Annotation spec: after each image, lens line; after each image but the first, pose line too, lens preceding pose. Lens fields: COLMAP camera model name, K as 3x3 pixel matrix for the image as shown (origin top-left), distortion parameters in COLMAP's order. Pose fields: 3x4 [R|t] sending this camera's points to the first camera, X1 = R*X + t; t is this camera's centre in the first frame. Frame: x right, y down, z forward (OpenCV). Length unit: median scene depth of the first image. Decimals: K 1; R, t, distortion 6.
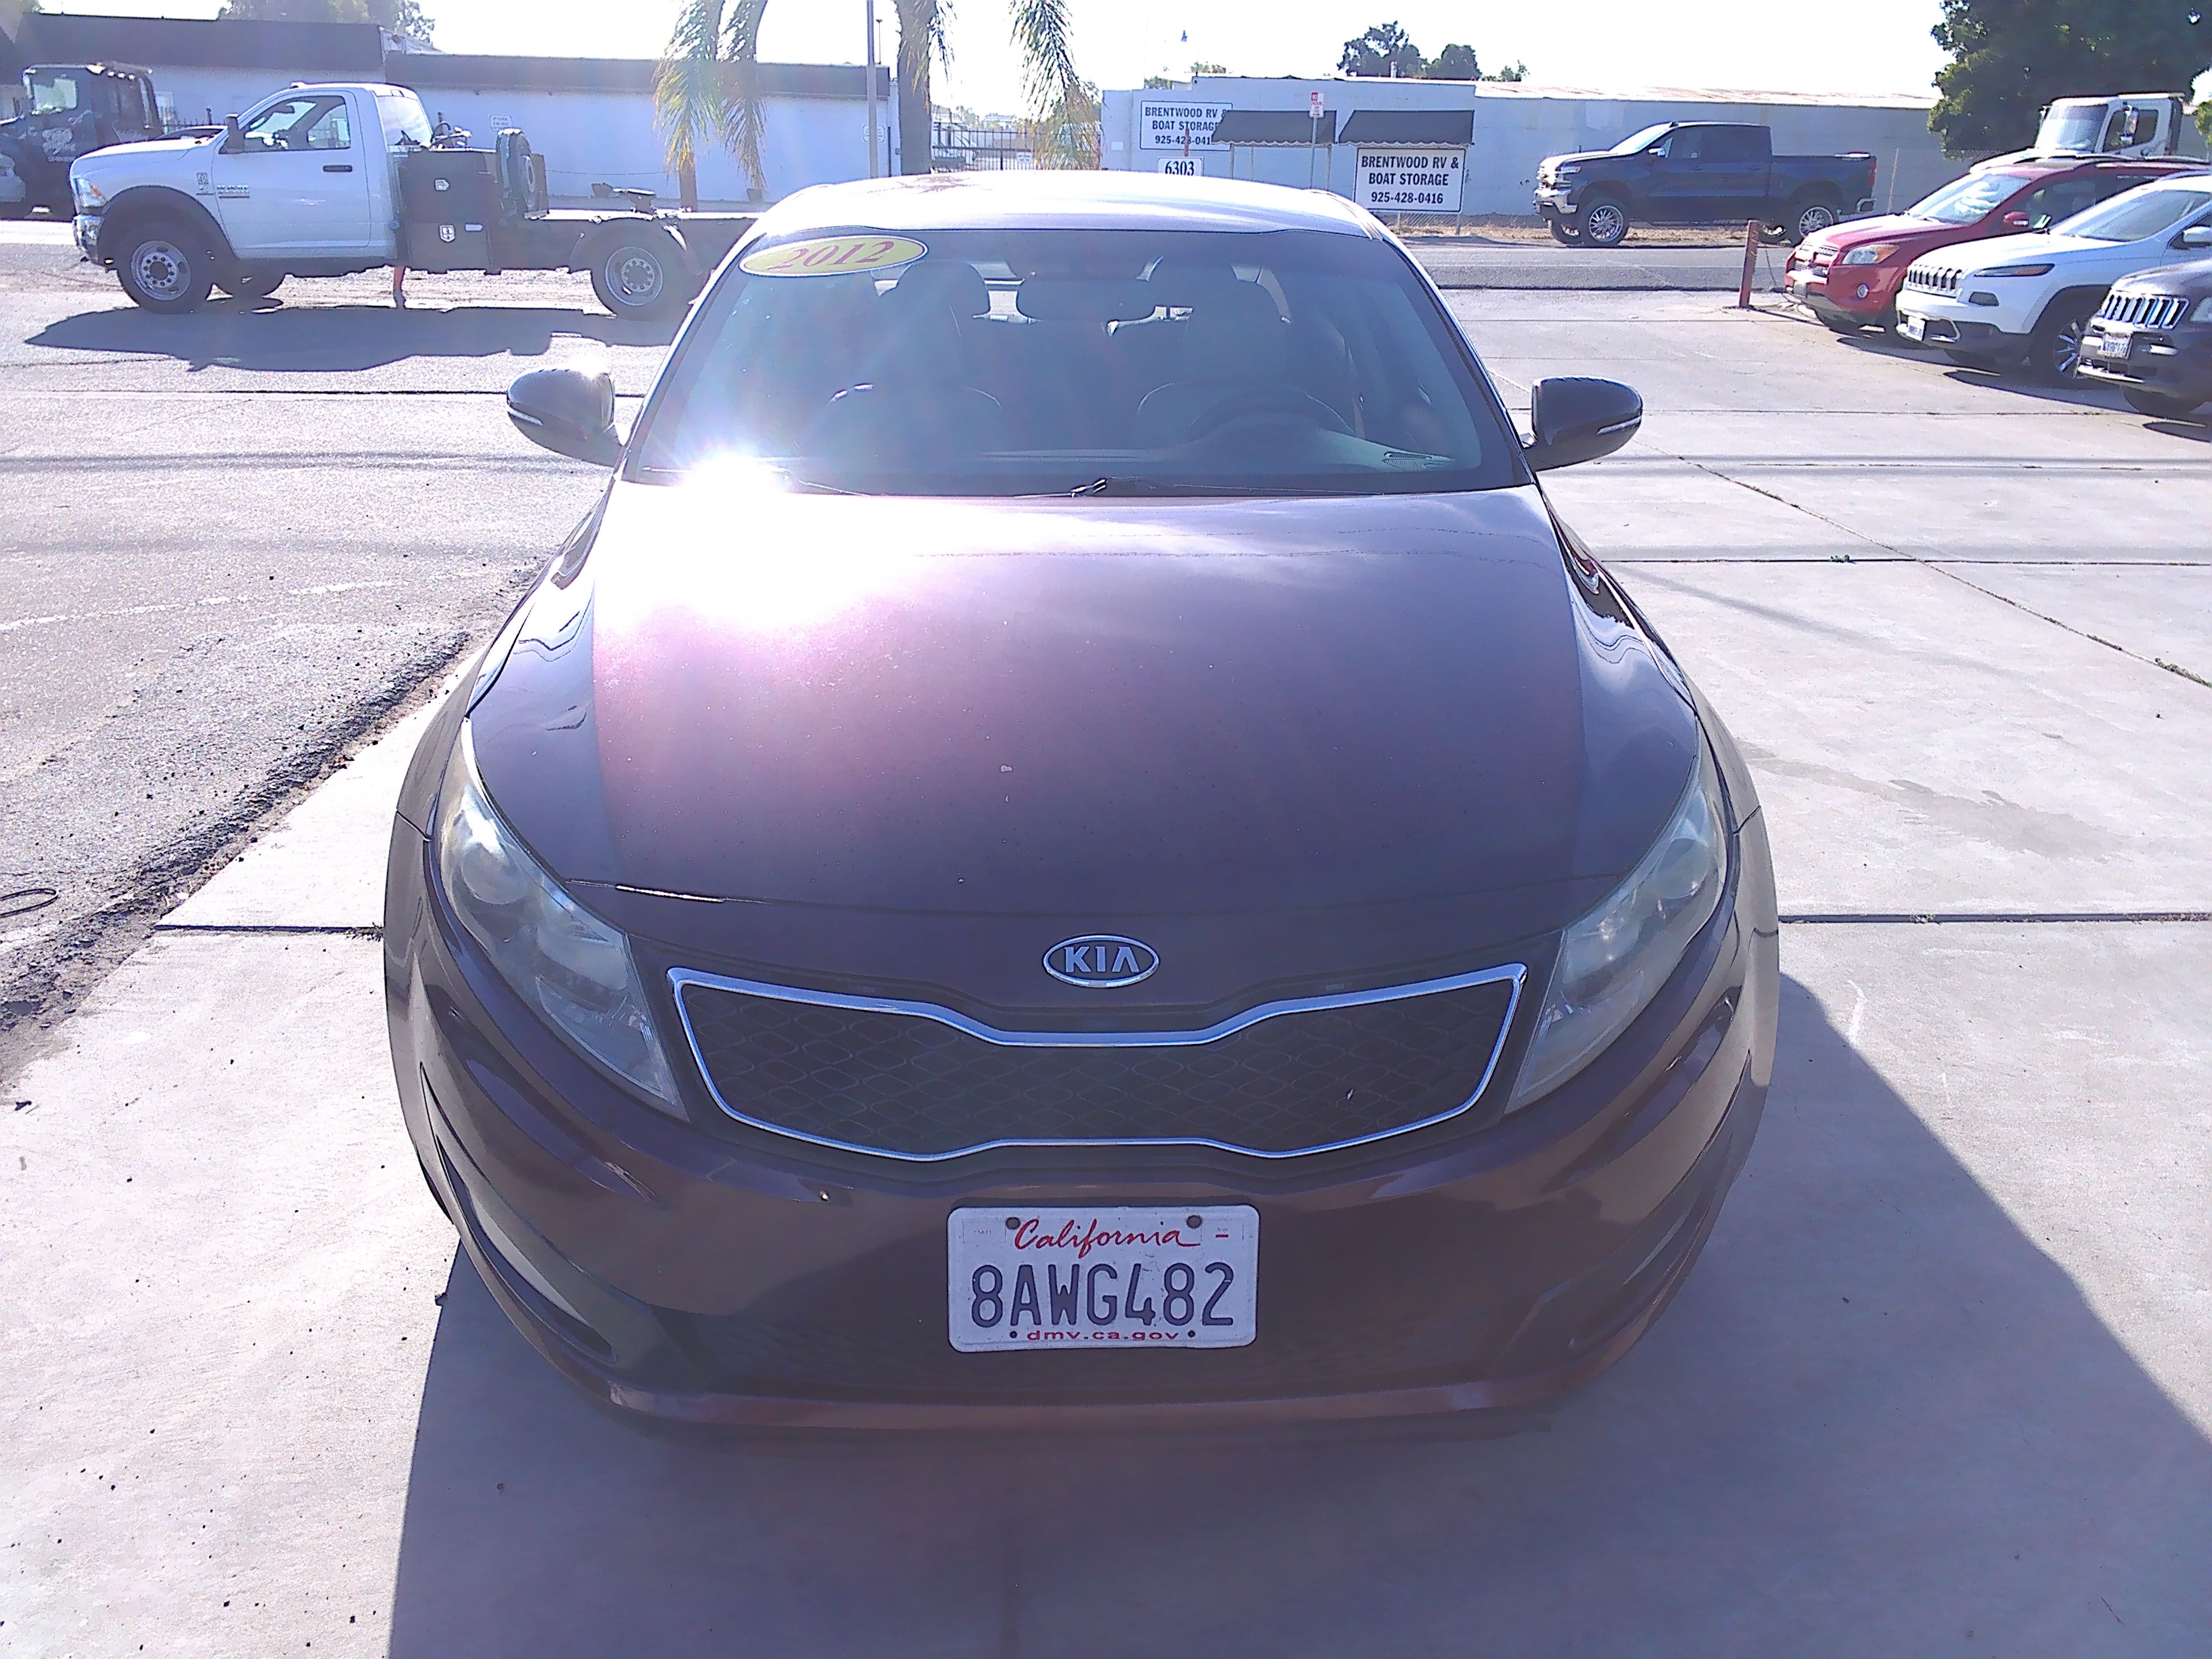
lens RADIAL K [[1755.1, 0, 979.1], [0, 1755.1, 825.8], [0, 0, 1]] dist [0.080199, -0.097640]
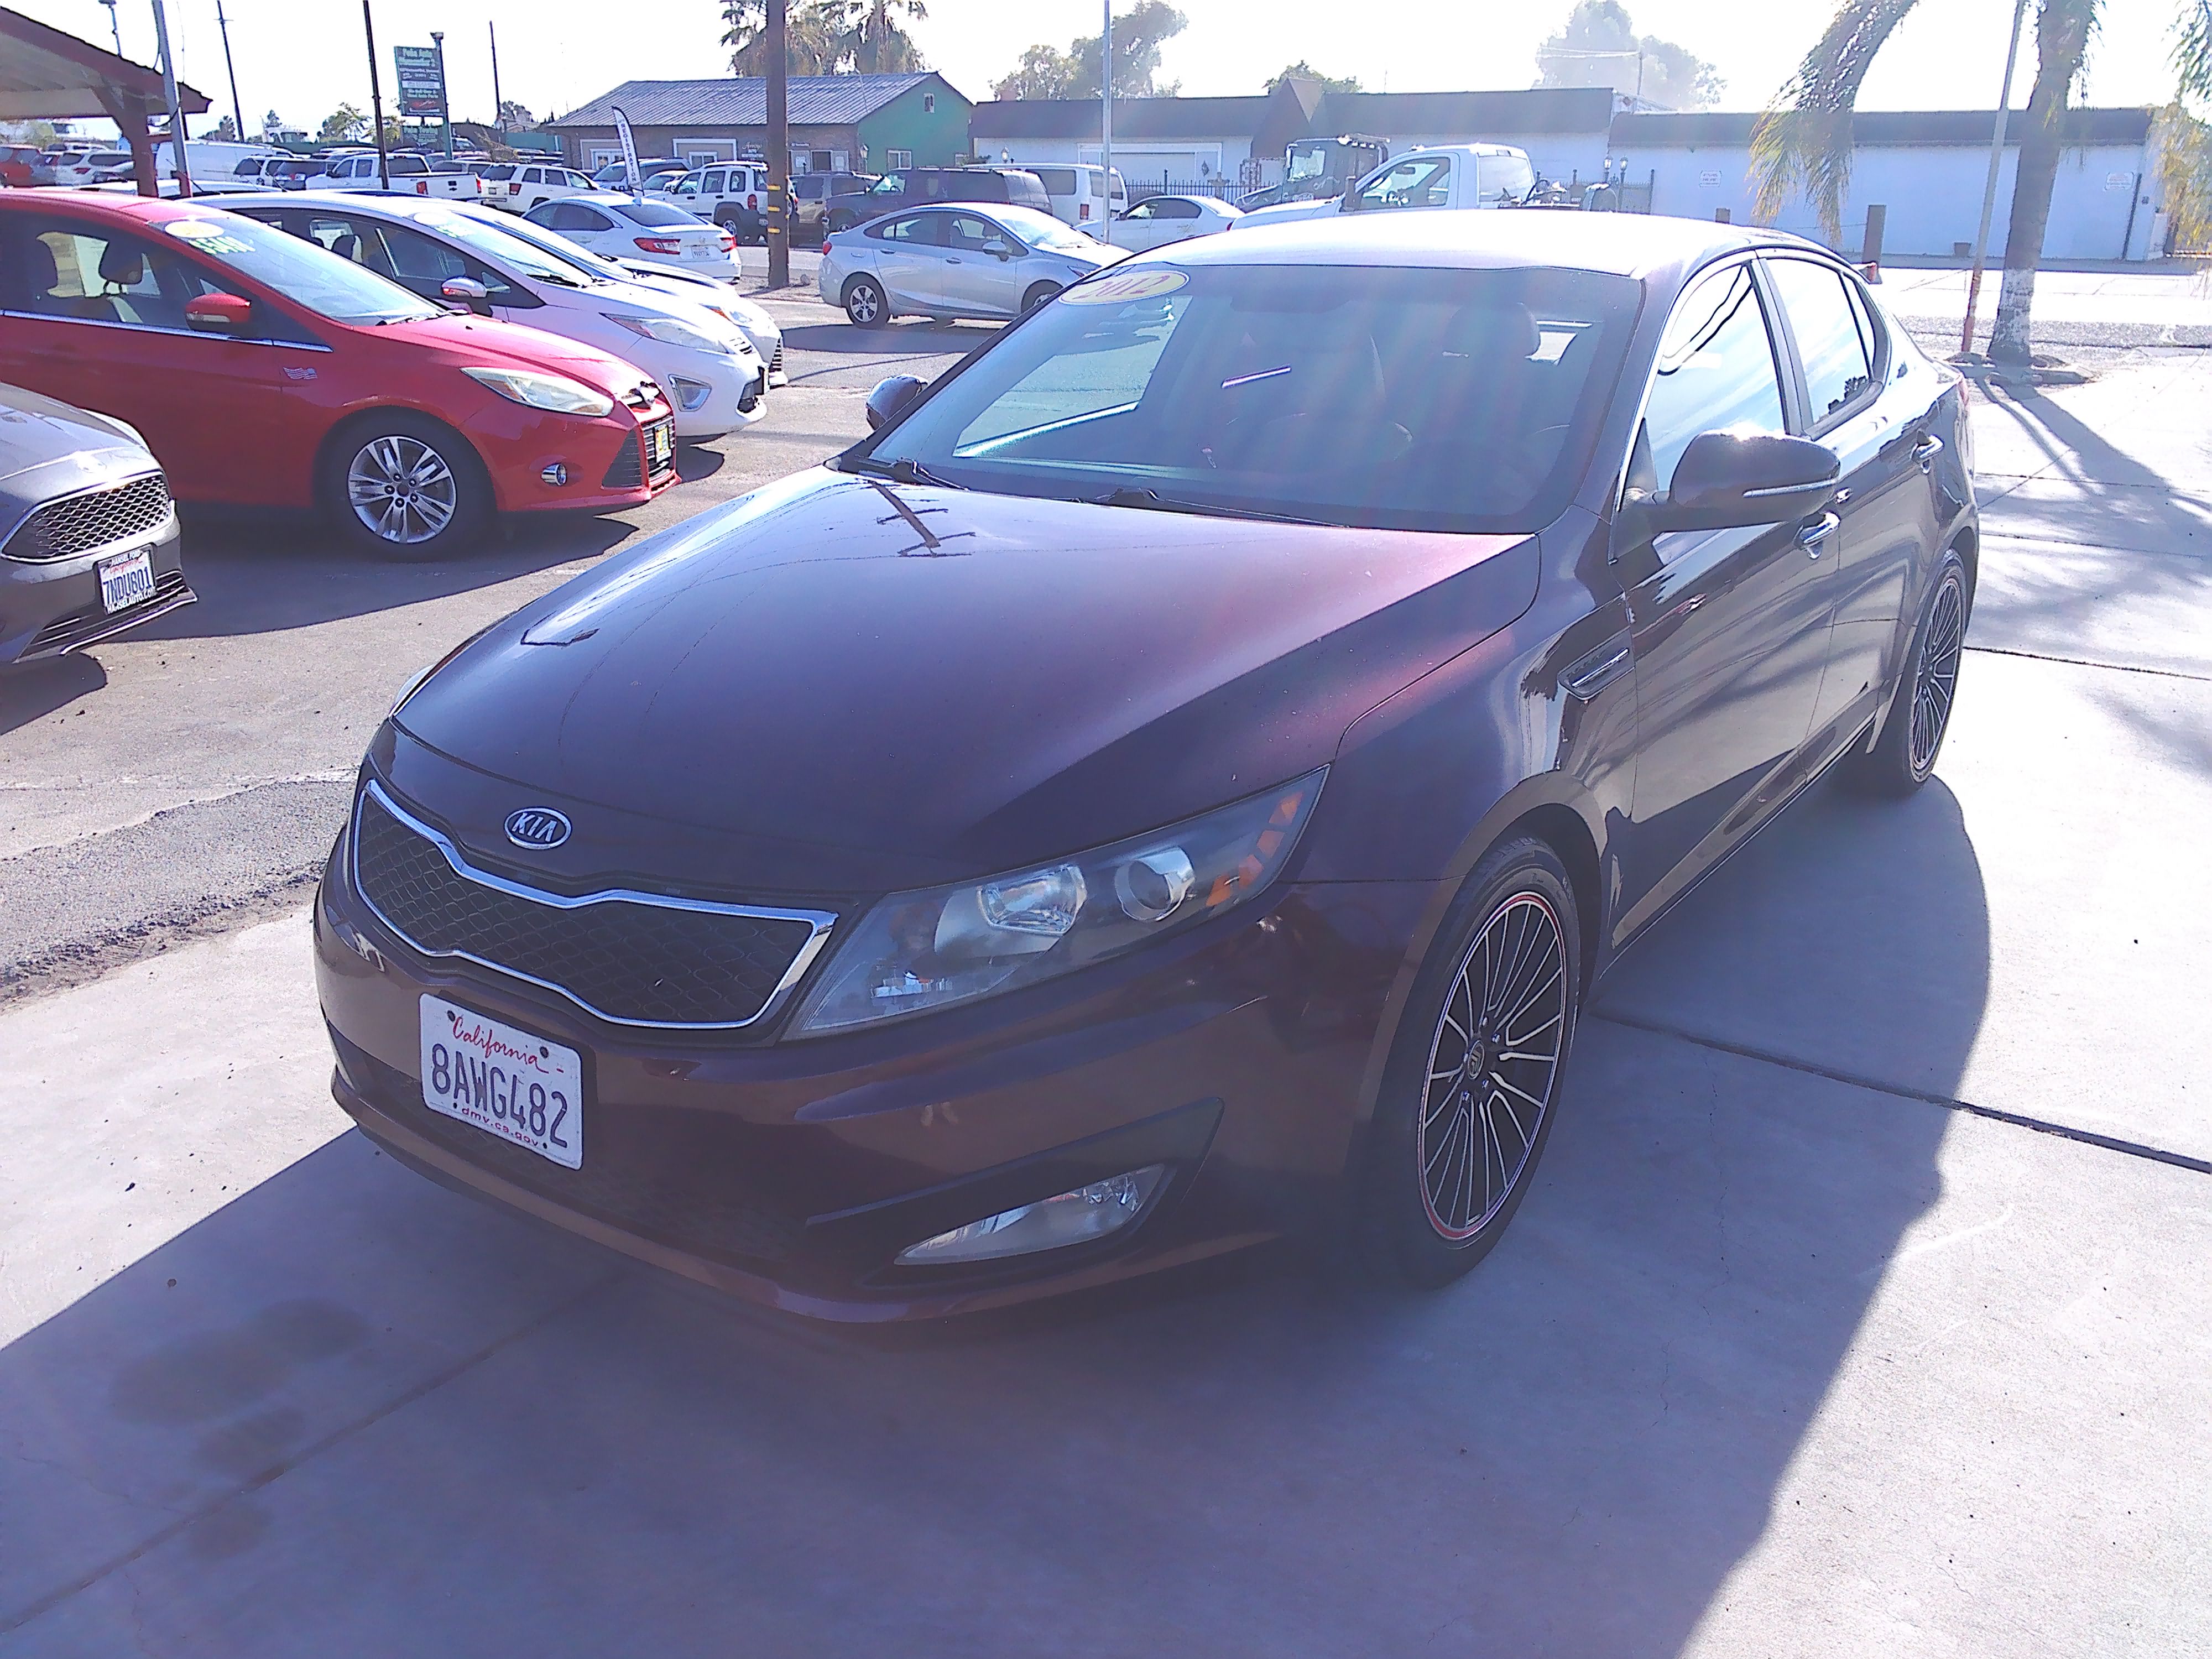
lens RADIAL K [[1730.3, 0, 1106.0], [0, 1730.3, 829.5], [0, 0, 1]] dist [0.091190, -0.174478]
pose [[0.805569, 0.191158, -0.560819, 1.065386], [-0.203274, 0.978244, 0.041454, -0.054053], [0.556542, 0.080606, 0.826900, 0.203360]]
